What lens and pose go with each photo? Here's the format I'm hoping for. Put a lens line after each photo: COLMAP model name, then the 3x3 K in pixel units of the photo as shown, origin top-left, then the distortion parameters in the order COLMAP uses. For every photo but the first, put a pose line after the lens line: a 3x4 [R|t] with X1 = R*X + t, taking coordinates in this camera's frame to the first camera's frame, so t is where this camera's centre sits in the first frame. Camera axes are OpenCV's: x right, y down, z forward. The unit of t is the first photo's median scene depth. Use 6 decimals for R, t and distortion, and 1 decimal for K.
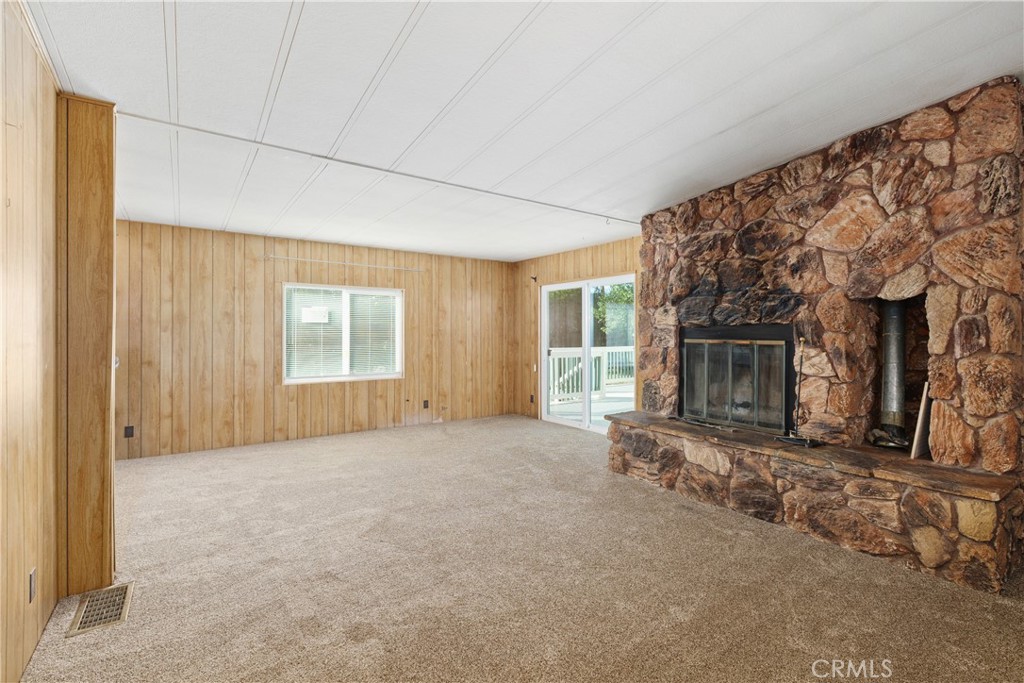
lens RADIAL K [[467.2, 0, 516.6], [0, 467.2, 336.1], [0, 0, 1]] dist [0.006019, -0.003589]
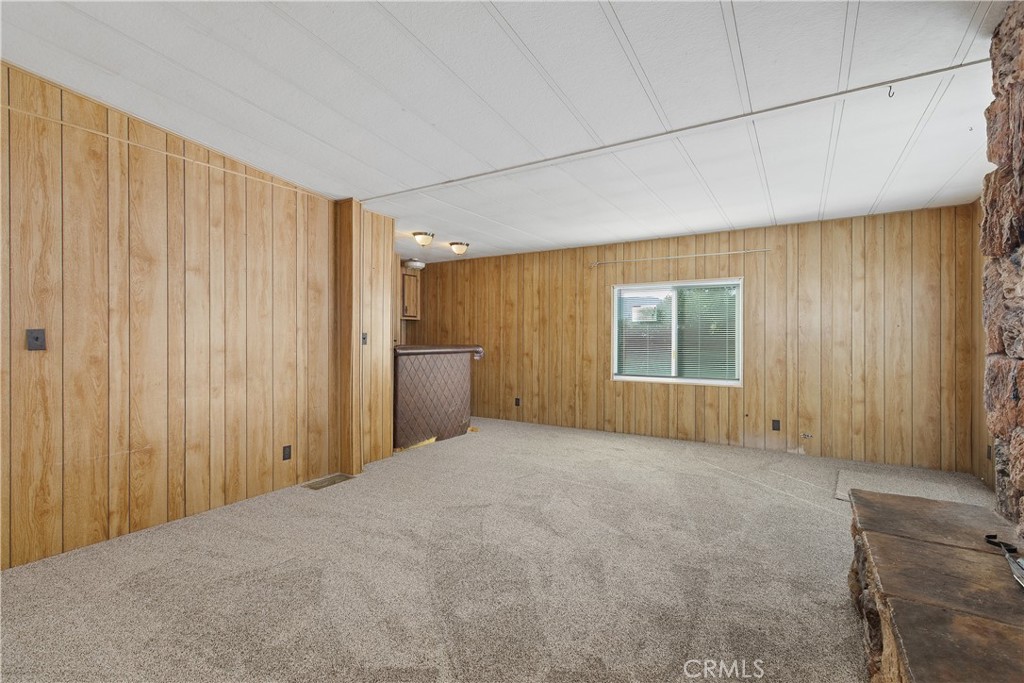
lens RADIAL K [[467.2, 0, 515.1], [0, 467.2, 336.3], [0, 0, 1]] dist [0.006019, -0.003589]
pose [[0.382883, -0.002748, -0.923793, 0.618256], [-0.005275, 0.999973, -0.005161, 0.014870], [0.923782, 0.006849, 0.382858, 0.573372]]
